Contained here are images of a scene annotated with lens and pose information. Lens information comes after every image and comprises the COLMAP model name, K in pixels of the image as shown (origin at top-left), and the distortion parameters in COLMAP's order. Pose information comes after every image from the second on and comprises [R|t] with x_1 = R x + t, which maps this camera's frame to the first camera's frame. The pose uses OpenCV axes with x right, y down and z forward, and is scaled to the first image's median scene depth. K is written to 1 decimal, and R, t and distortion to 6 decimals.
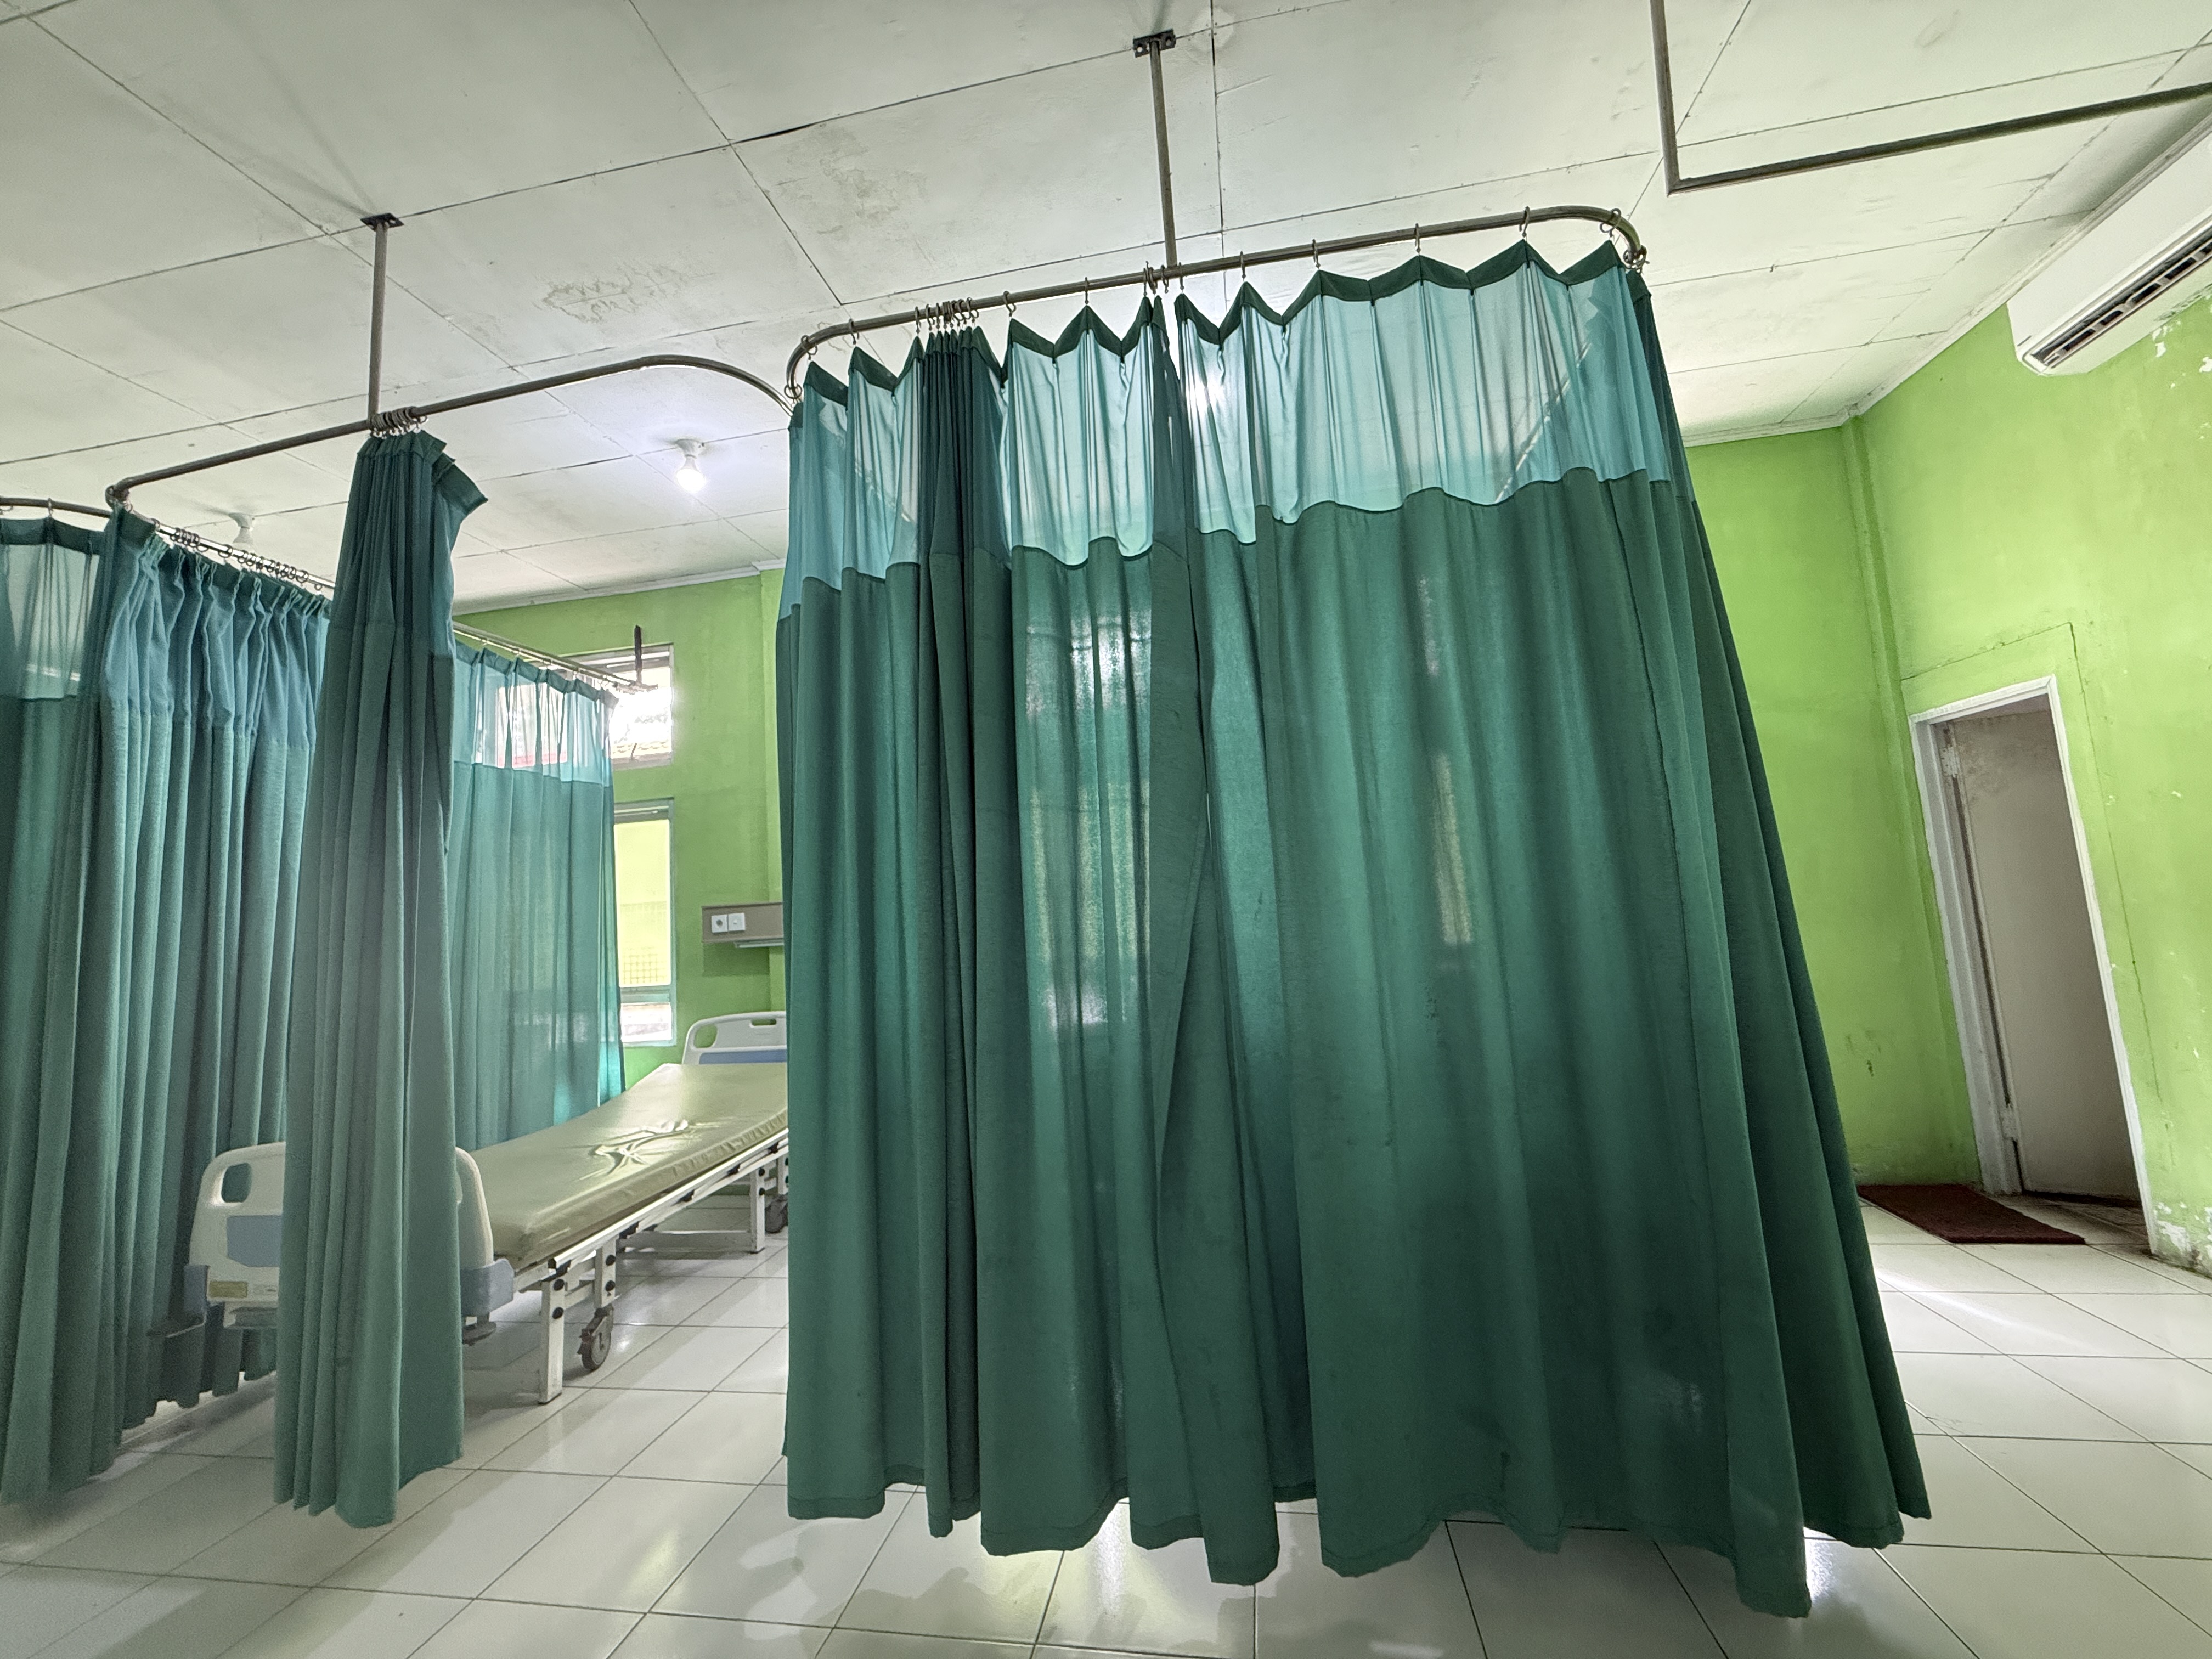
lens RADIAL K [[880.9, 0, 1101.8], [0, 880.9, 825.2], [0, 0, 1]] dist [0.003939, 0.000456]
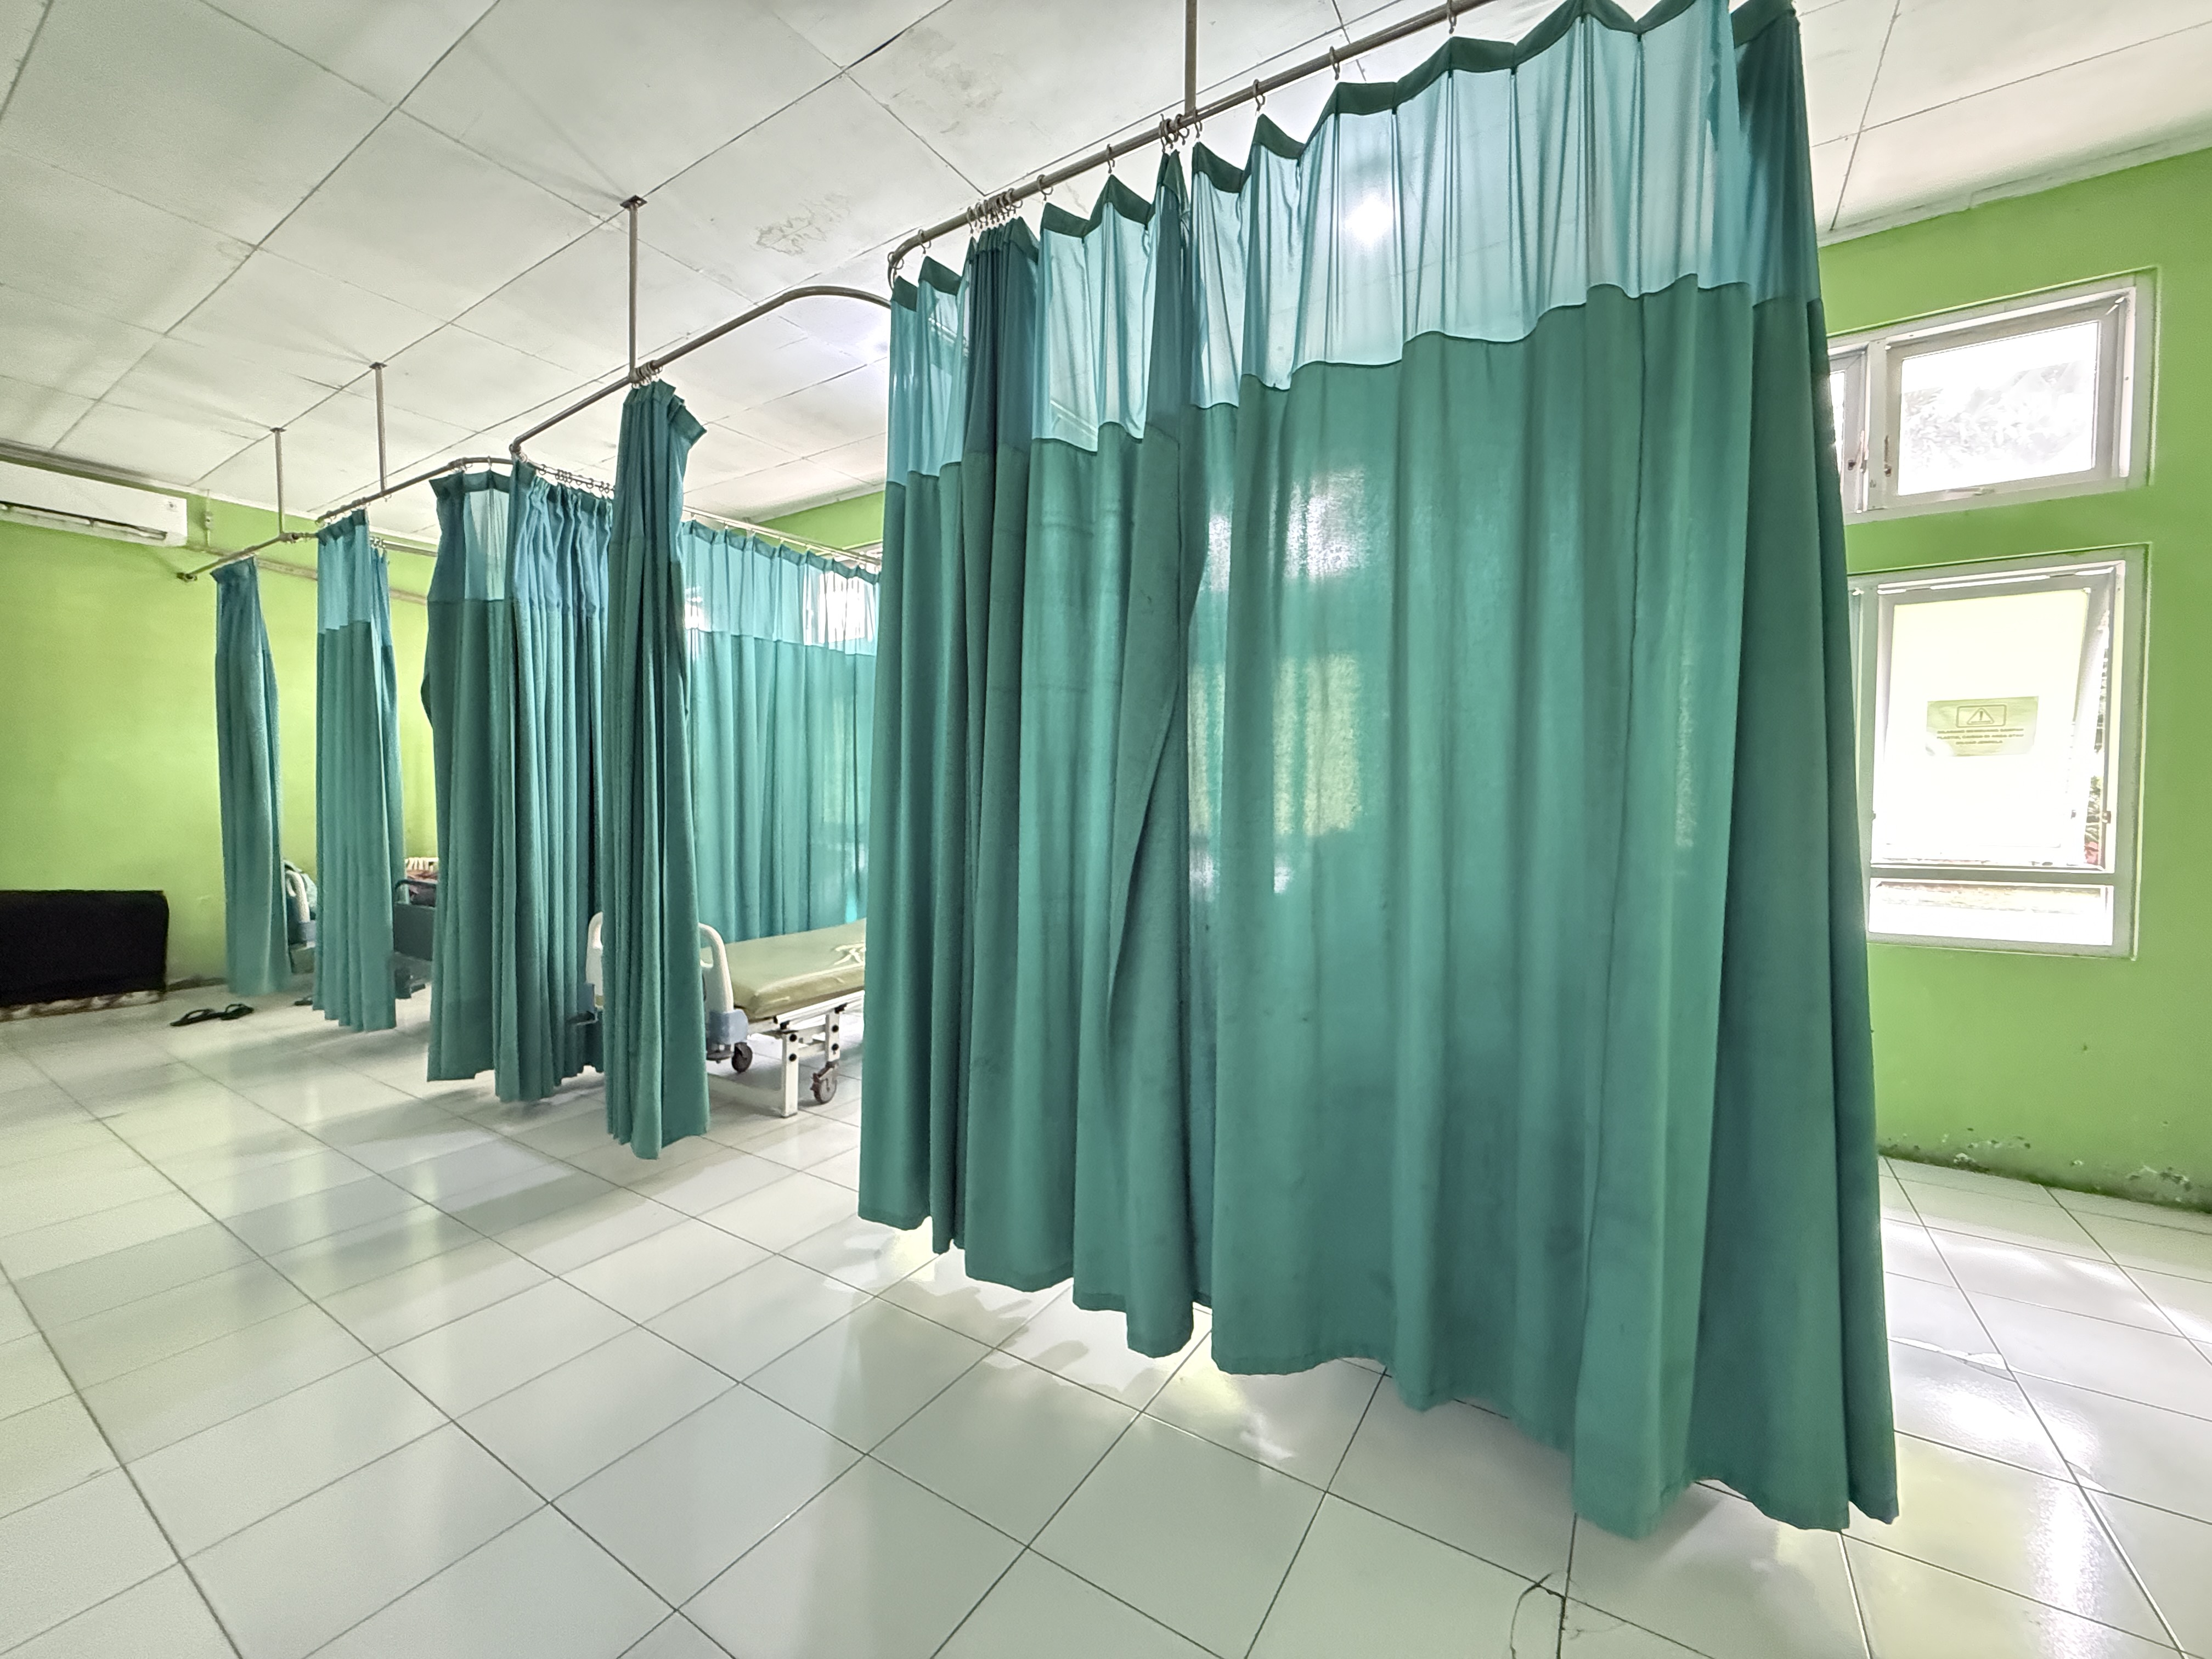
lens RADIAL K [[880.9, 0, 1100.2], [0, 880.9, 823.7], [0, 0, 1]] dist [0.003939, 0.000456]
pose [[0.924091, 0.073957, -0.374949, 0.346189], [-0.018425, 0.988578, 0.149582, -0.013889], [0.381729, -0.131319, 0.914898, -0.007731]]
